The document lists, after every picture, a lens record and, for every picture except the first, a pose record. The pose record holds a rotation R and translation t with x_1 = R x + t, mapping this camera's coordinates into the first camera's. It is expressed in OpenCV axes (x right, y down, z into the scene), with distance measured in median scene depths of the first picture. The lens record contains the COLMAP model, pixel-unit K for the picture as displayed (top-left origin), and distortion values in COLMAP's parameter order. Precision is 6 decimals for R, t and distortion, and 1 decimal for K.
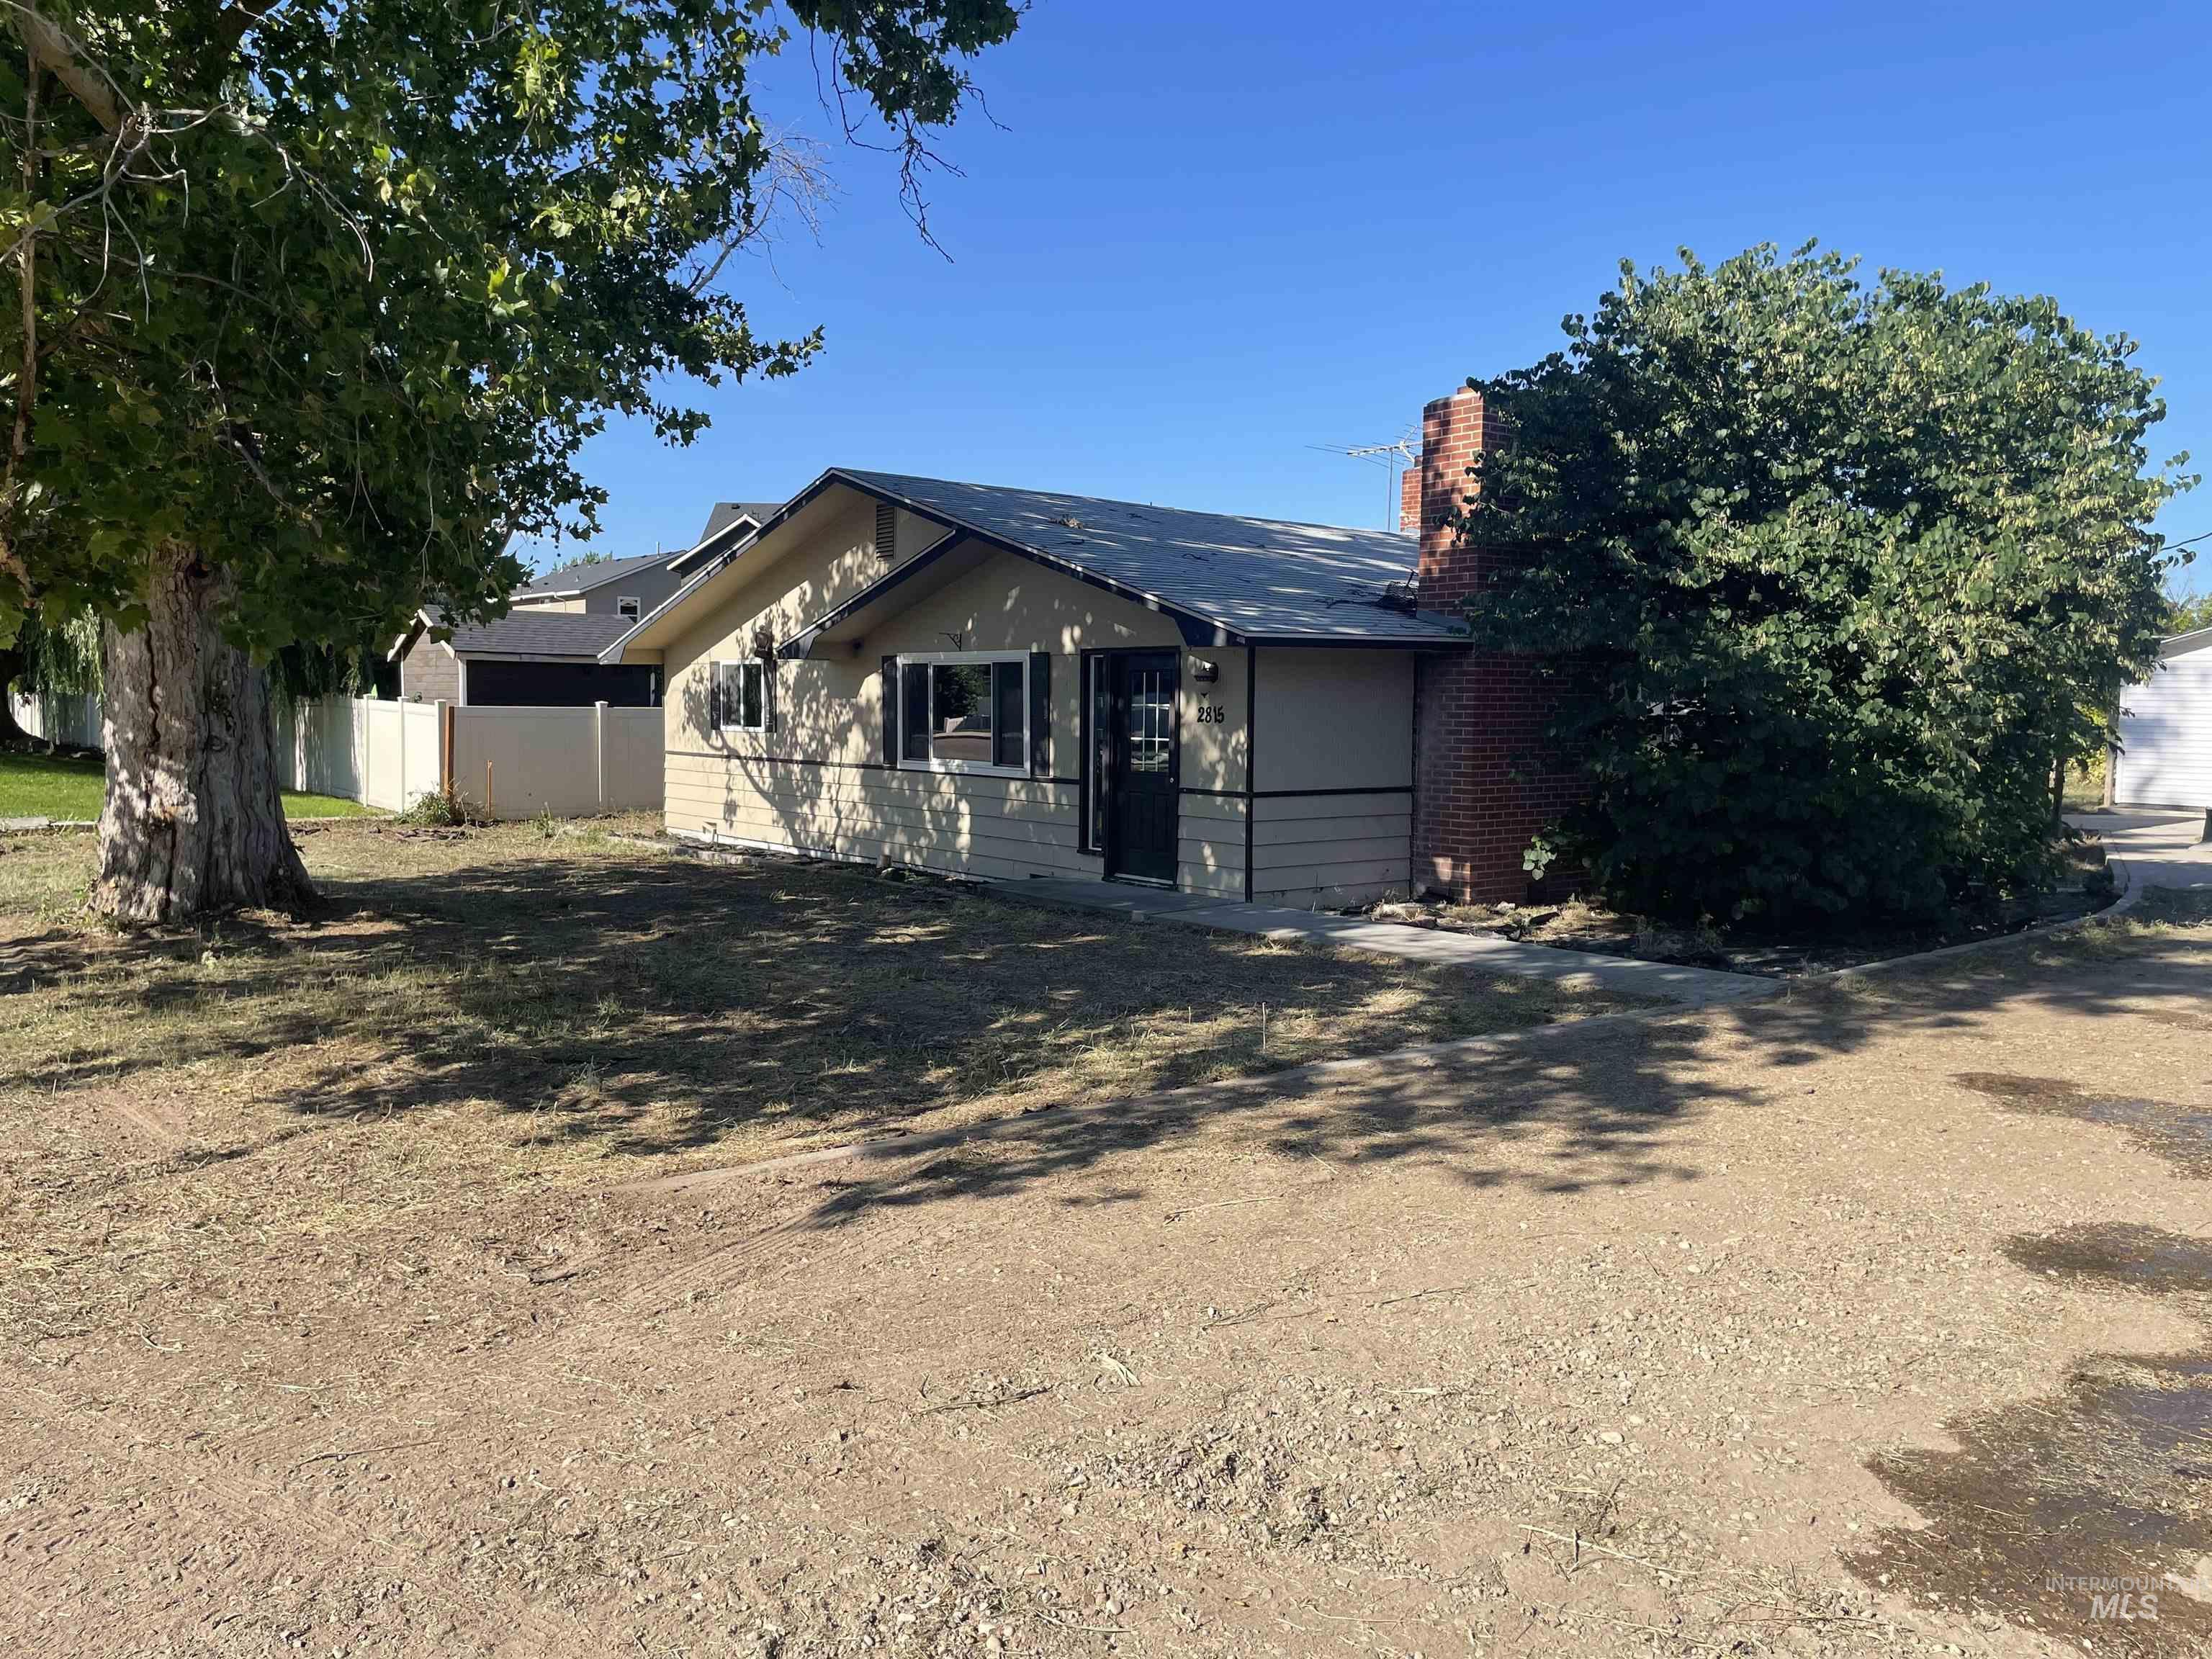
lens RADIAL K [[1690.2, 0, 1105.3], [0, 1690.2, 887.9], [0, 0, 1]] dist [-0.053614, 0.001521]
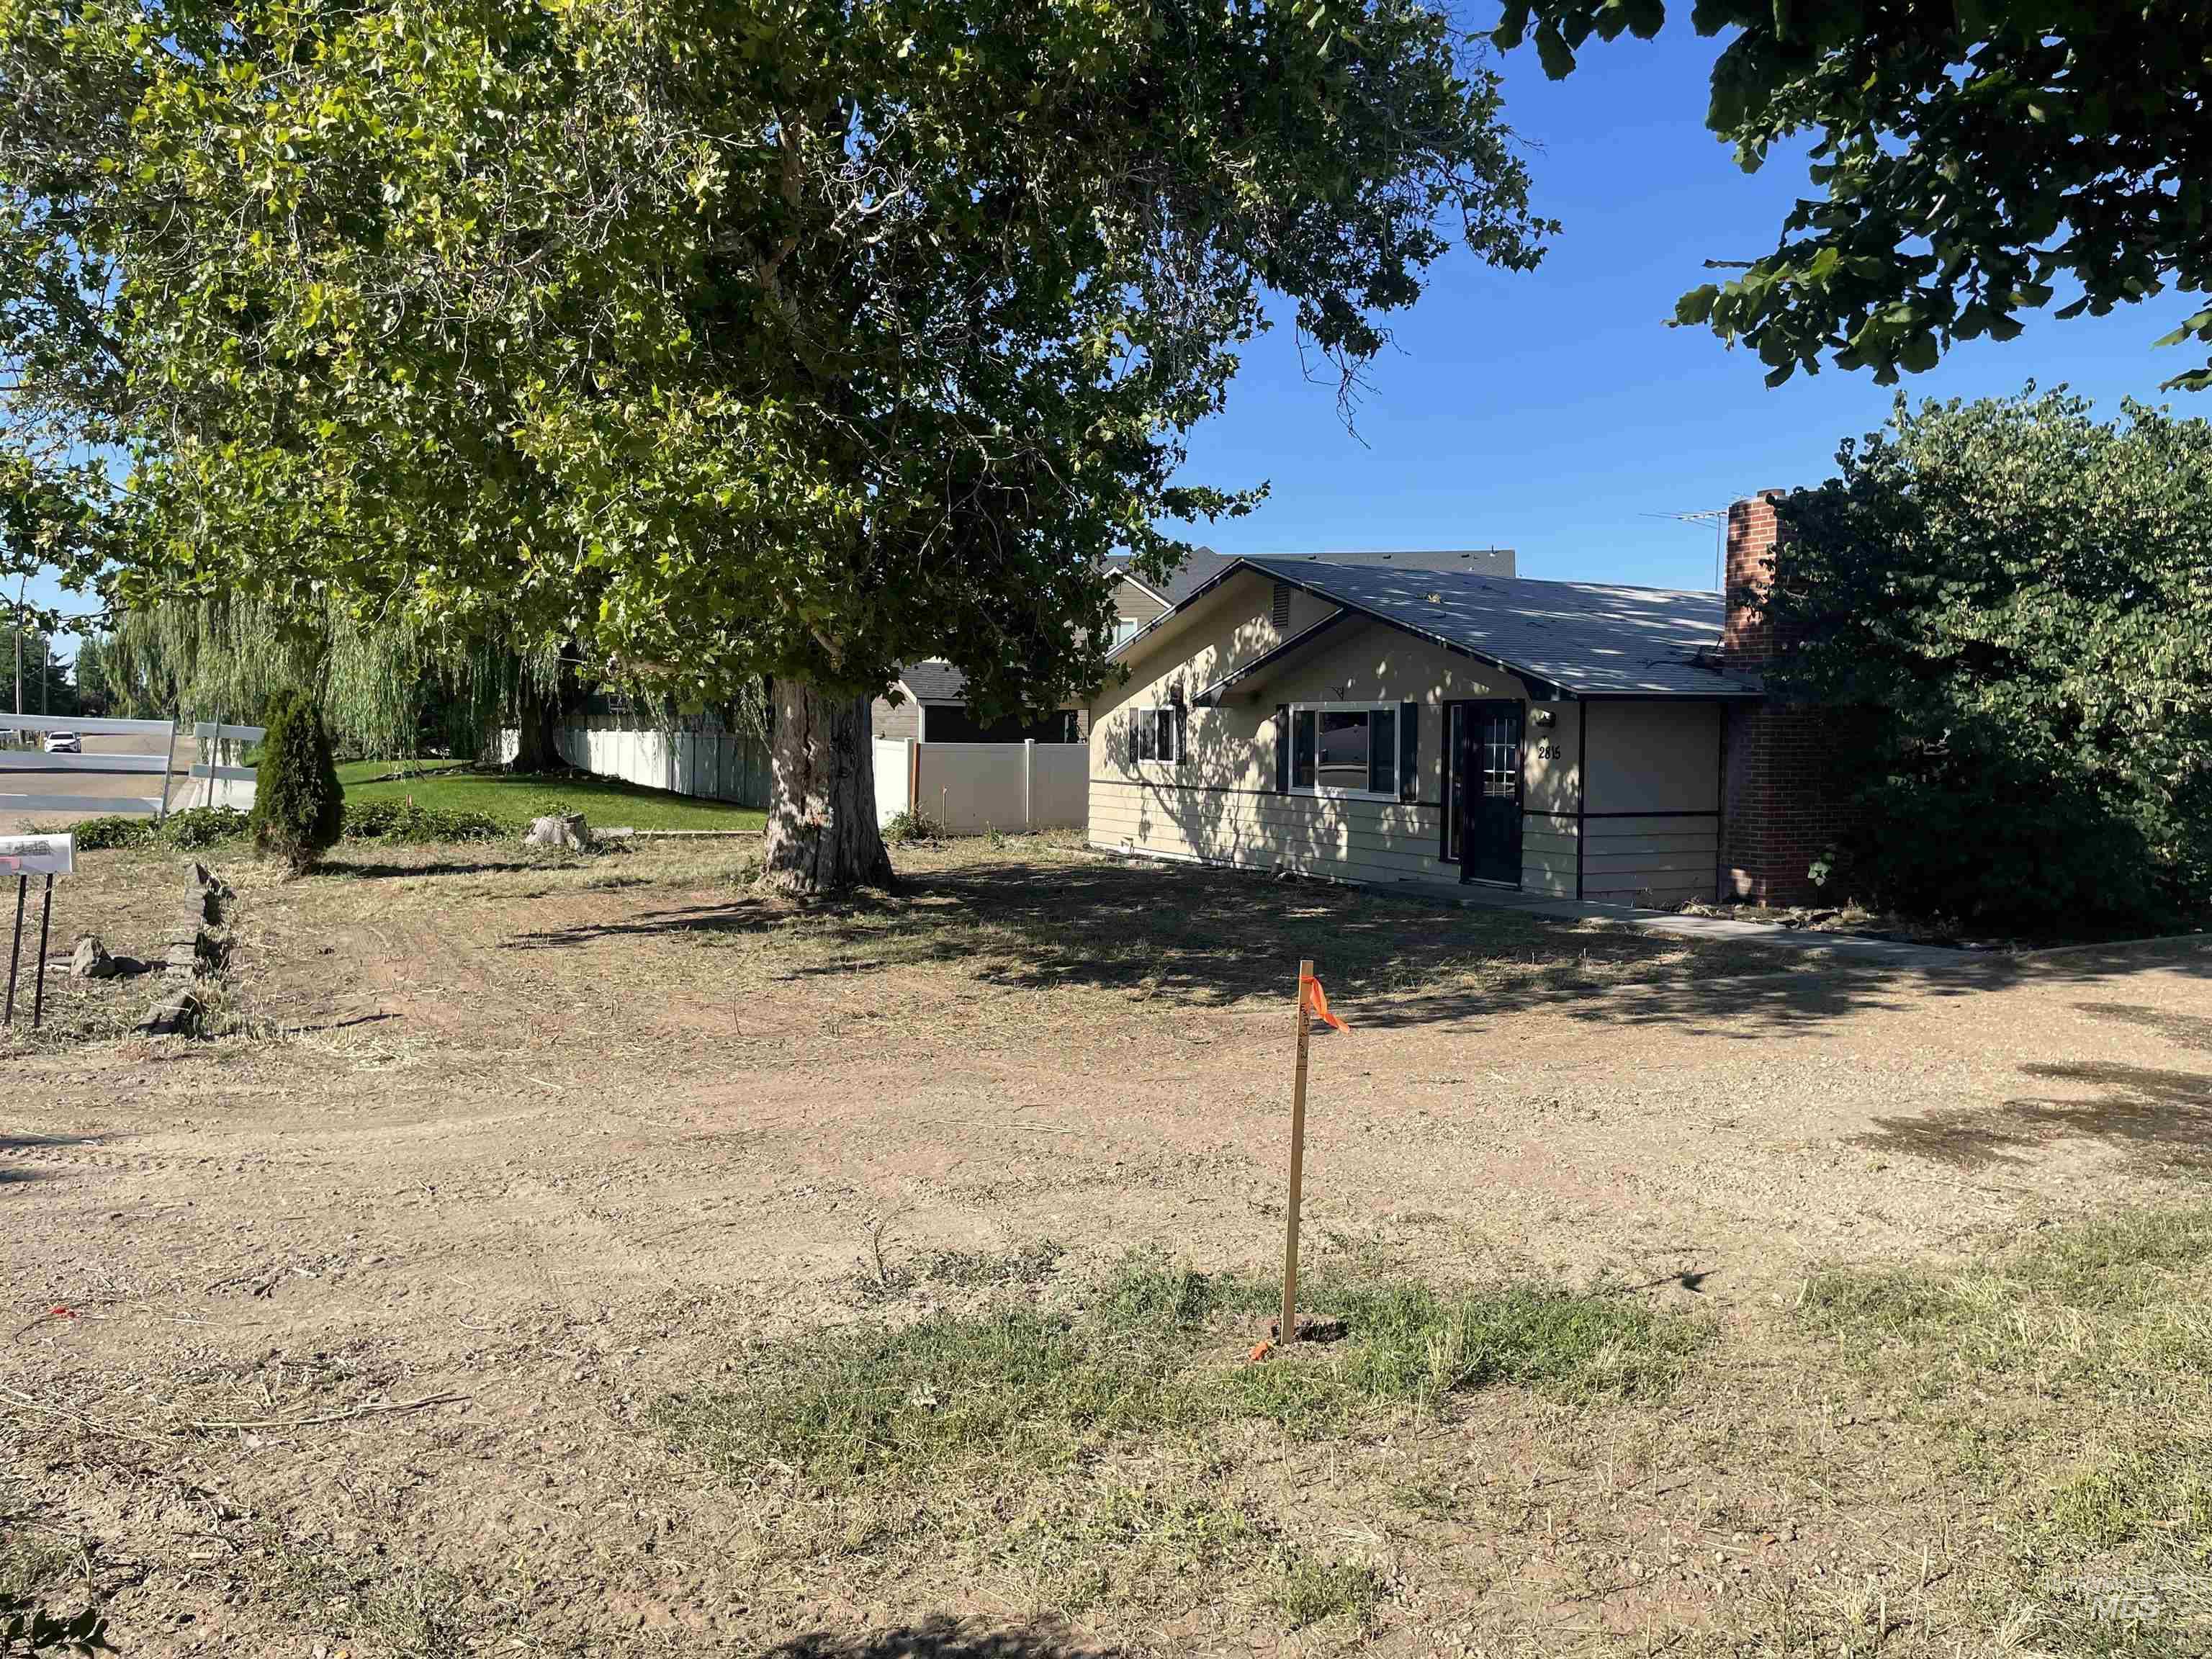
lens RADIAL K [[1669.3, 0, 1084.5], [0, 1669.3, 855.8], [0, 0, 1]] dist [0.080580, -0.104570]
pose [[0.978578, 0.014755, -0.205346, -0.015086], [-0.022134, 0.999187, -0.033687, 0.019991], [0.204682, 0.037510, 0.978110, -0.256547]]
